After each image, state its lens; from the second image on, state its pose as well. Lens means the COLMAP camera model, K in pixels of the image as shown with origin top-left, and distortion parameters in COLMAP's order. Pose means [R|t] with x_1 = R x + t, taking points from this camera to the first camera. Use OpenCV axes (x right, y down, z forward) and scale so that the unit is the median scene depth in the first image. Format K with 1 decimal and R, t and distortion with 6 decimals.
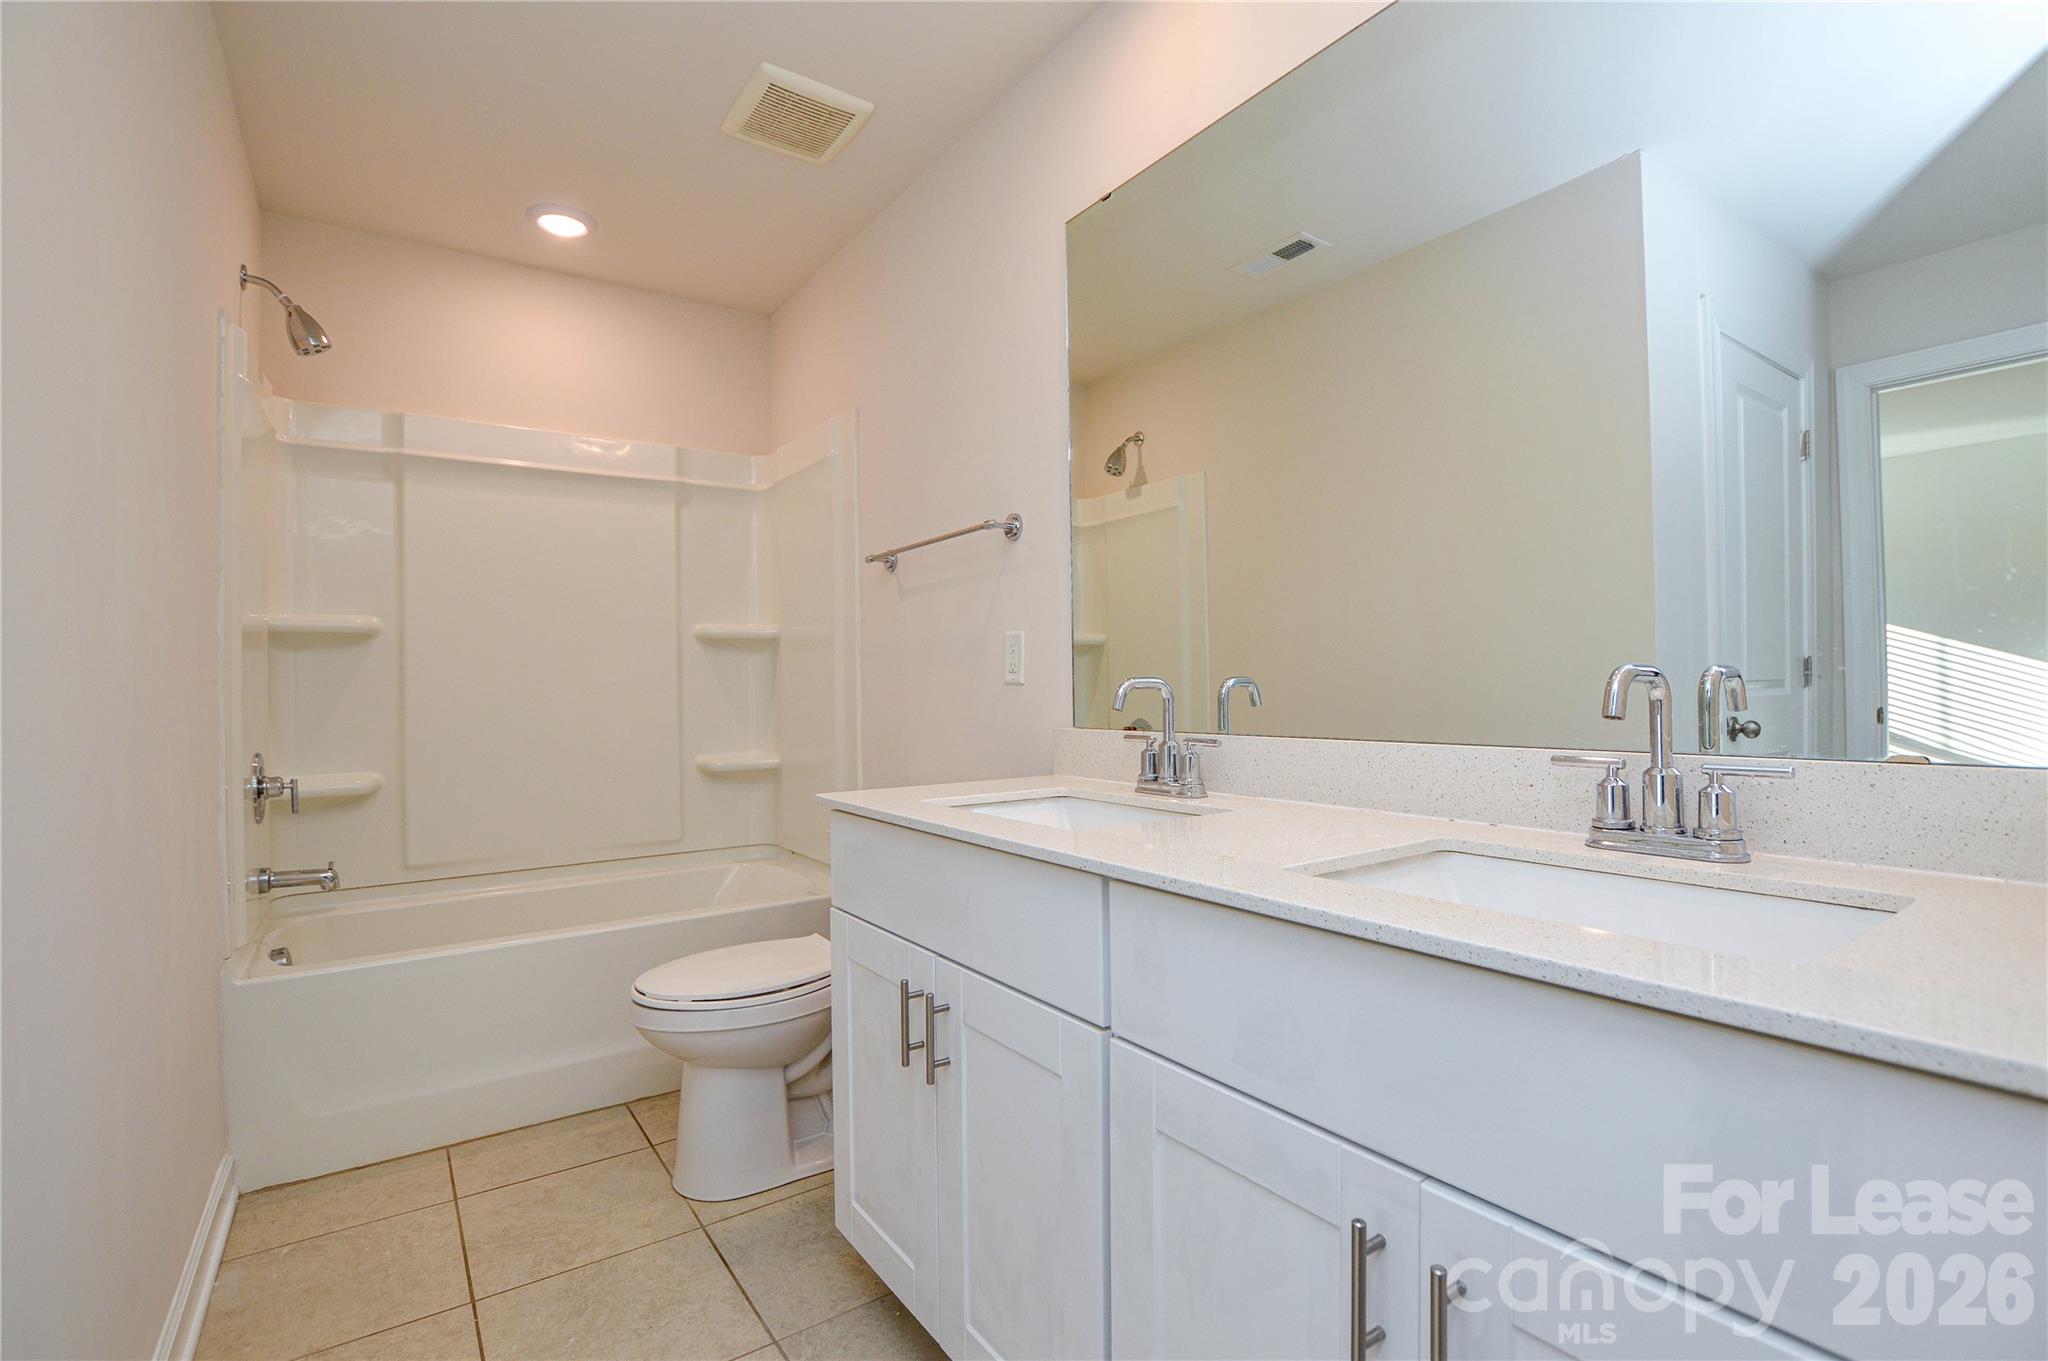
lens RADIAL K [[913.6, 0, 1019.8], [0, 913.6, 678.5], [0, 0, 1]] dist [-0.029571, 0.000419]
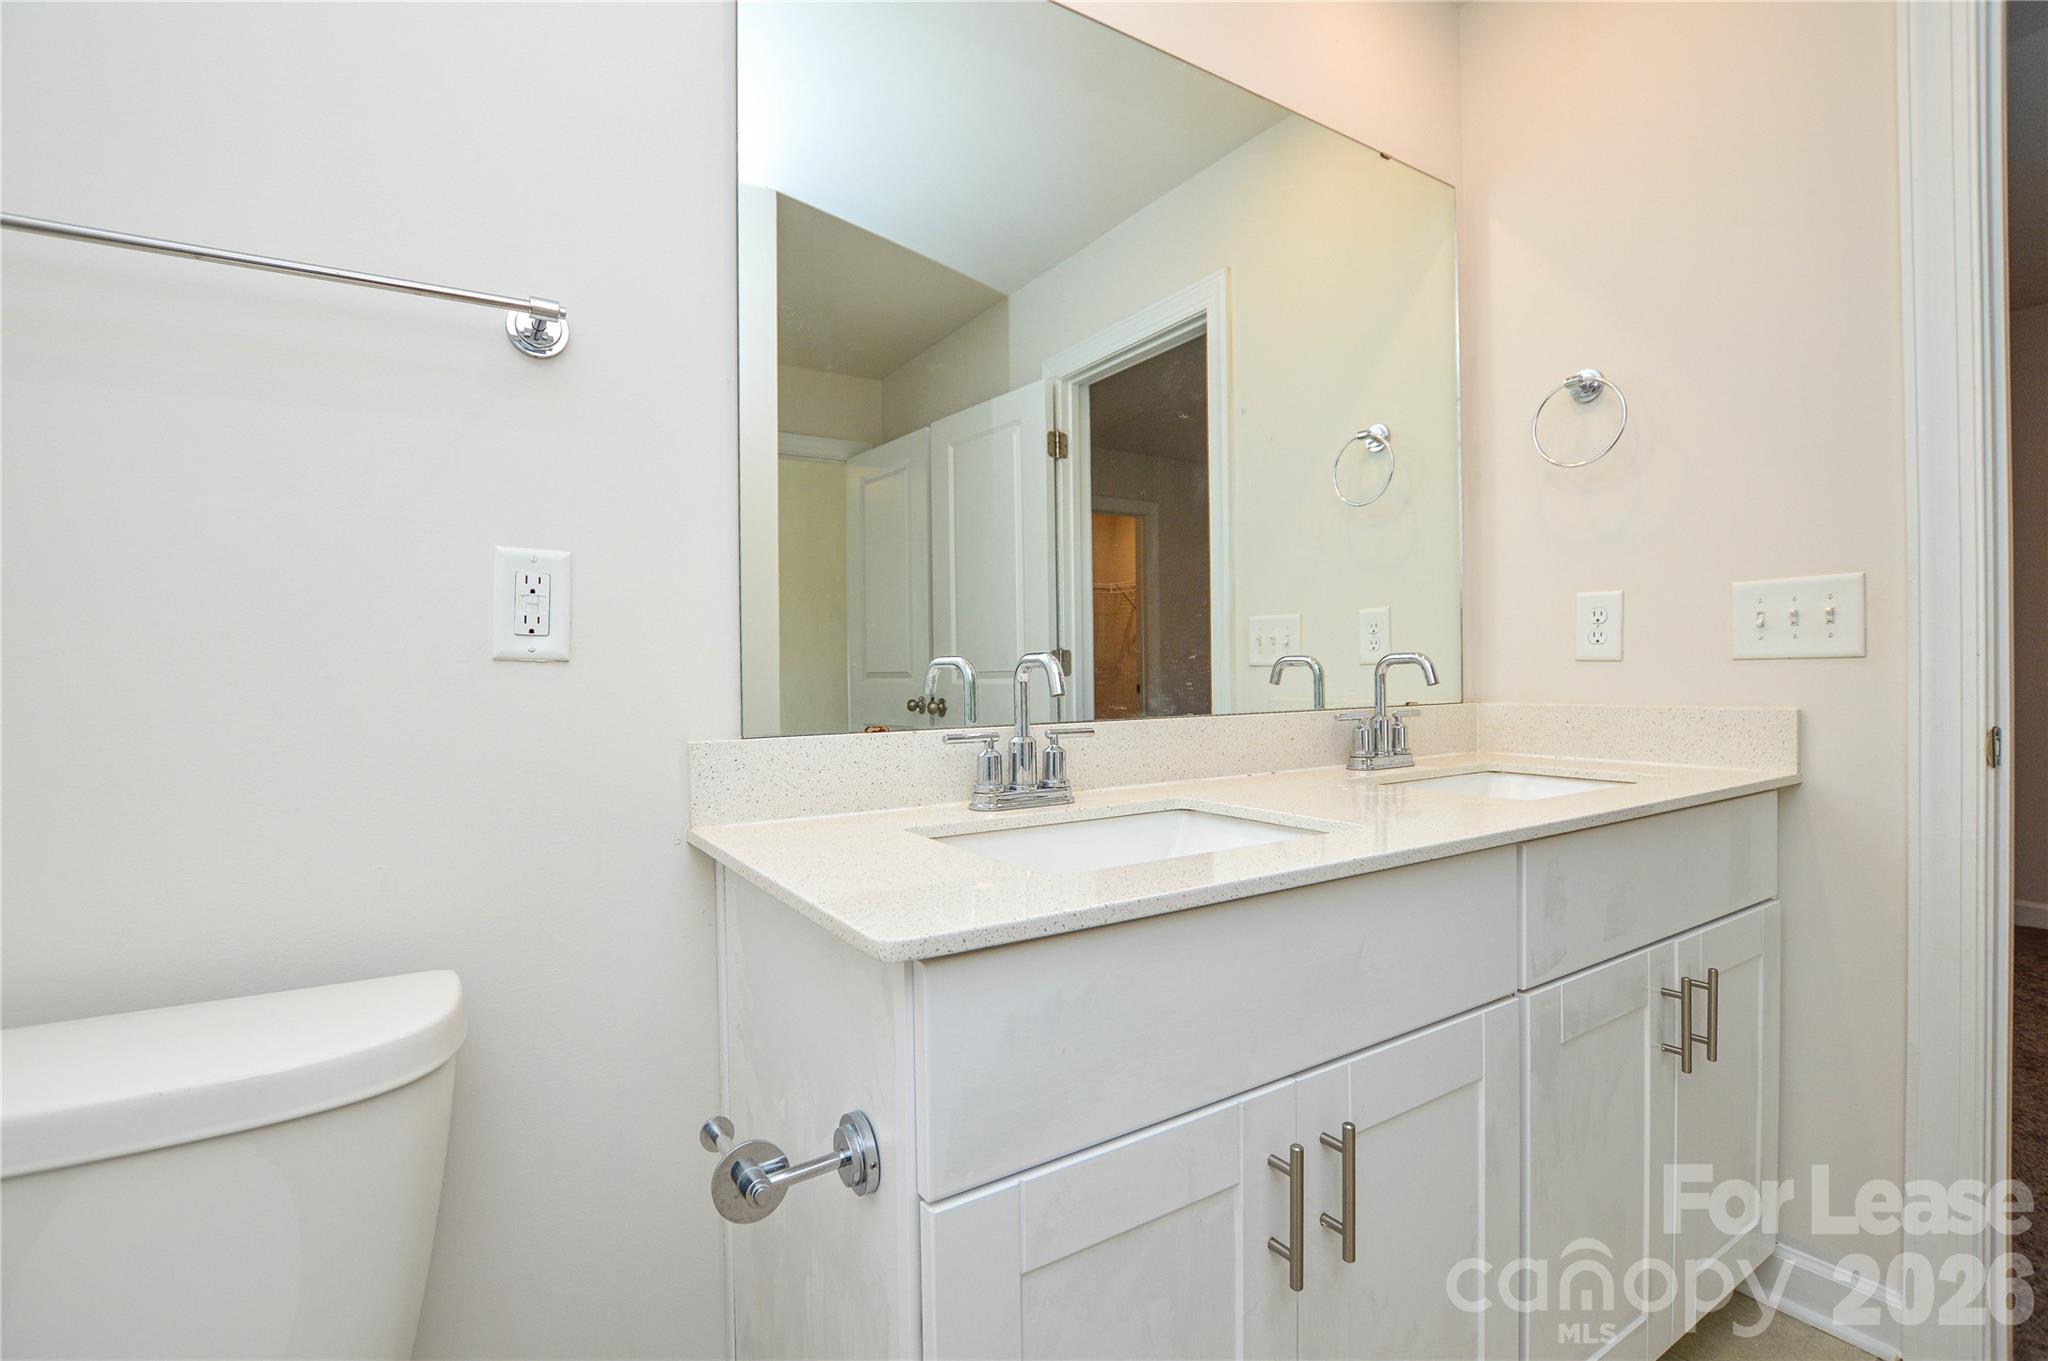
lens RADIAL K [[913.6, 0, 1019.8], [0, 913.6, 678.5], [0, 0, 1]] dist [-0.029571, 0.000419]
pose [[0.030907, 0.008785, 0.999484, -0.618799], [0.002327, 0.999958, -0.008861, 0.026866], [-0.999520, 0.002600, 0.030885, 1.007380]]
